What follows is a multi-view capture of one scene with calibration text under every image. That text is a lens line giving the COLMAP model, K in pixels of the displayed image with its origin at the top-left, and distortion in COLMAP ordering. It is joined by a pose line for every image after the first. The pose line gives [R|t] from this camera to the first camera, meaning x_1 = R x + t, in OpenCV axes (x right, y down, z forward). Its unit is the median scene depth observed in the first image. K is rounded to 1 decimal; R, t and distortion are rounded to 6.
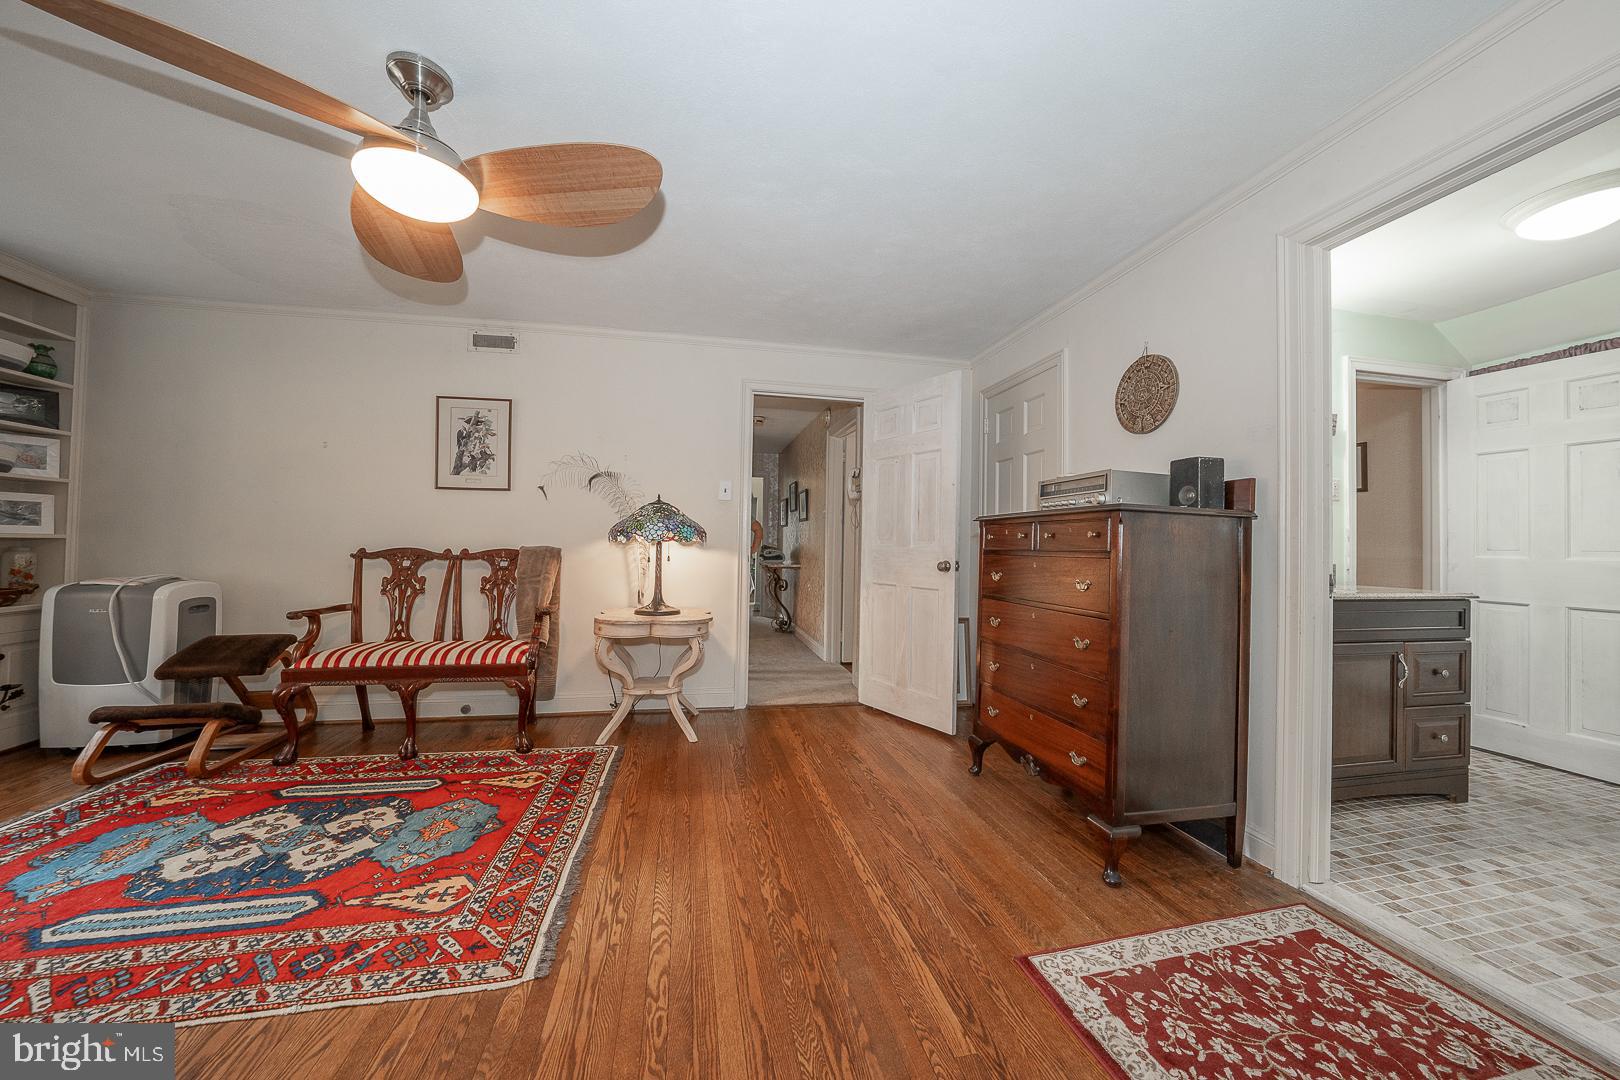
lens RADIAL K [[559.4, 0, 809.2], [0, 559.4, 534.9], [0, 0, 1]] dist [-0.030046, 0.007090]
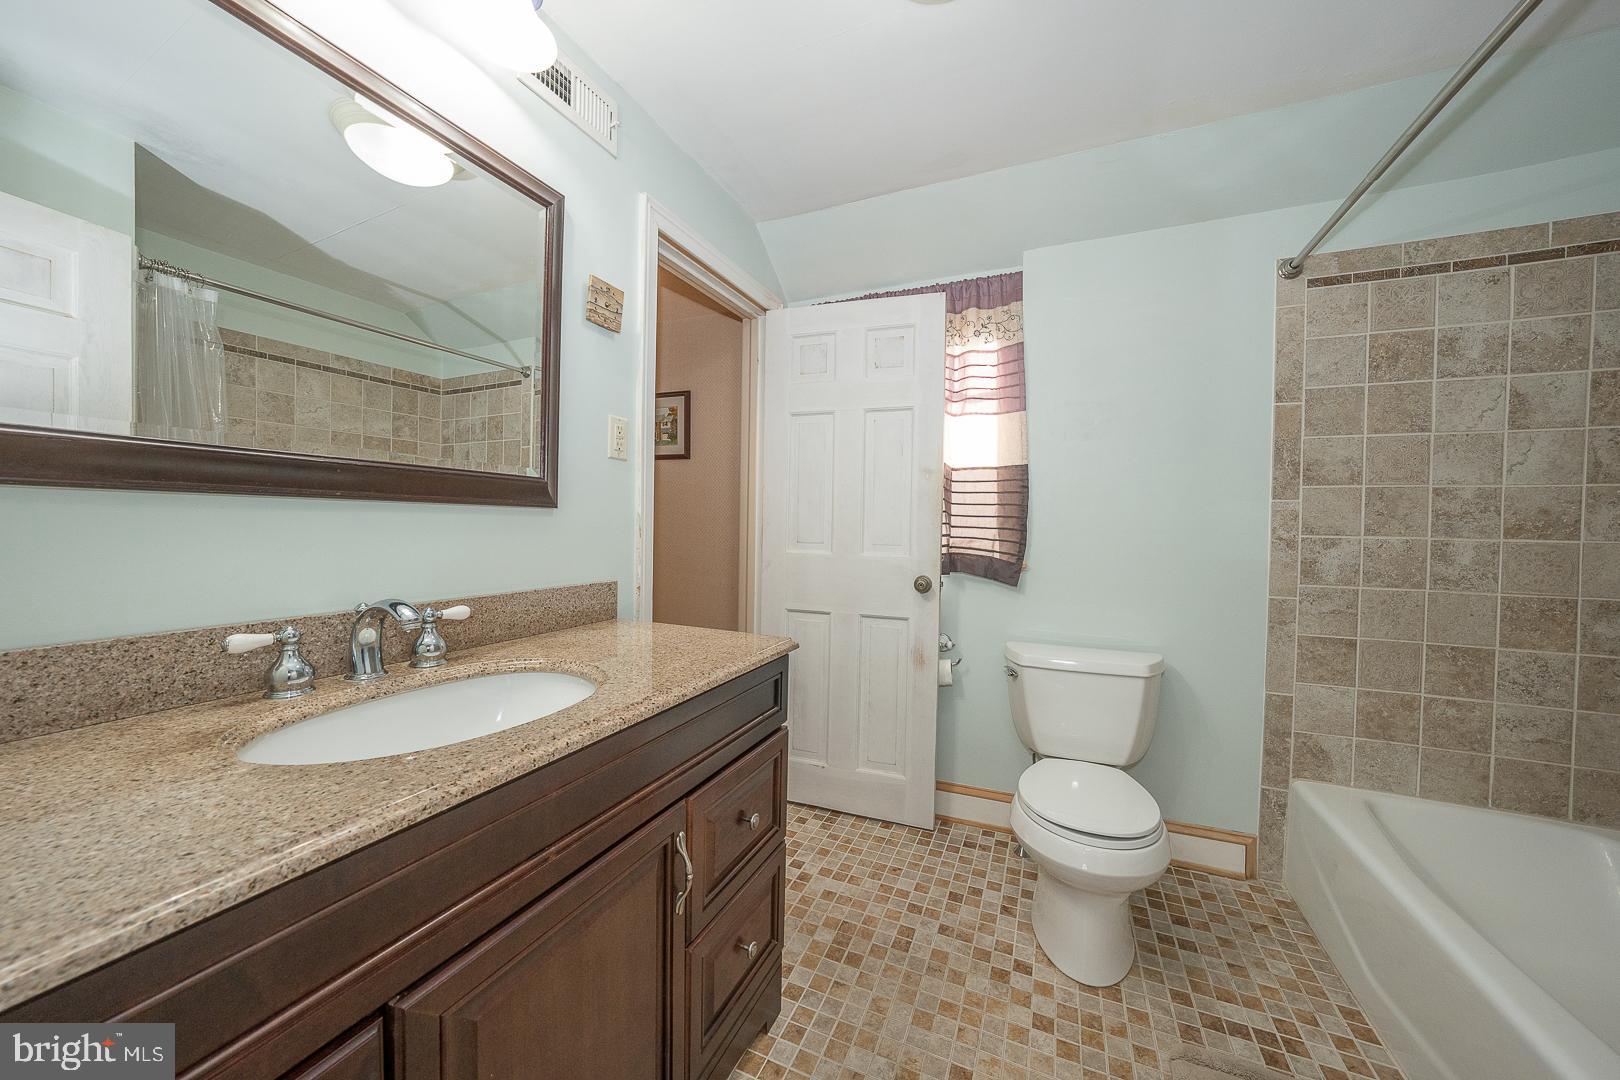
lens RADIAL K [[559.4, 0, 809.2], [0, 559.4, 534.9], [0, 0, 1]] dist [-0.030046, 0.007090]
pose [[0.583617, -0.025788, 0.811619, 0.757345], [-0.021232, 0.998669, 0.046998, -0.022762], [-0.811751, -0.044661, 0.582293, 0.644144]]
